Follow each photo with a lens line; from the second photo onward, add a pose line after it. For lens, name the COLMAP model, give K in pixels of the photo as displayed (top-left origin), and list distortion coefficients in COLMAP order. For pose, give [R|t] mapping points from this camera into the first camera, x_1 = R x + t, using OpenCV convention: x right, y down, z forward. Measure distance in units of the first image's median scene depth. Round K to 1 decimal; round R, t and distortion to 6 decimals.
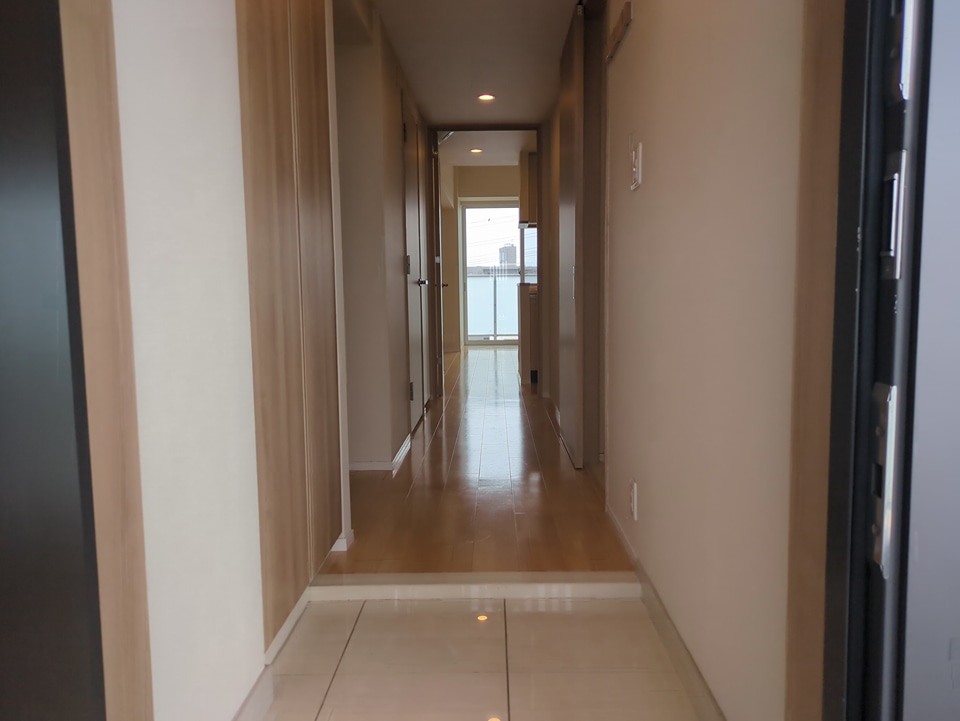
lens RADIAL K [[713.7, 0, 480.8], [0, 713.7, 359.4], [0, 0, 1]] dist [0.010427, 0.001338]
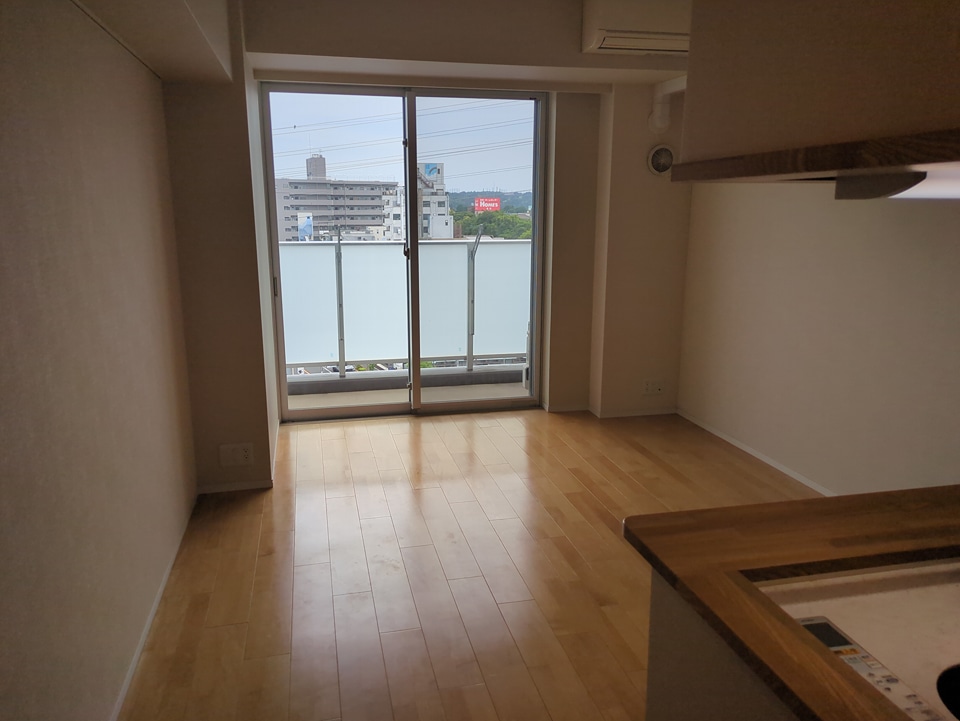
lens RADIAL K [[713.7, 0, 477.5], [0, 713.7, 361.6], [0, 0, 1]] dist [0.010427, 0.001338]
pose [[0.967646, -0.044317, 0.248390, -0.012577], [0.014320, 0.992513, 0.121297, -0.095787], [-0.251906, -0.113816, 0.961035, 0.499210]]
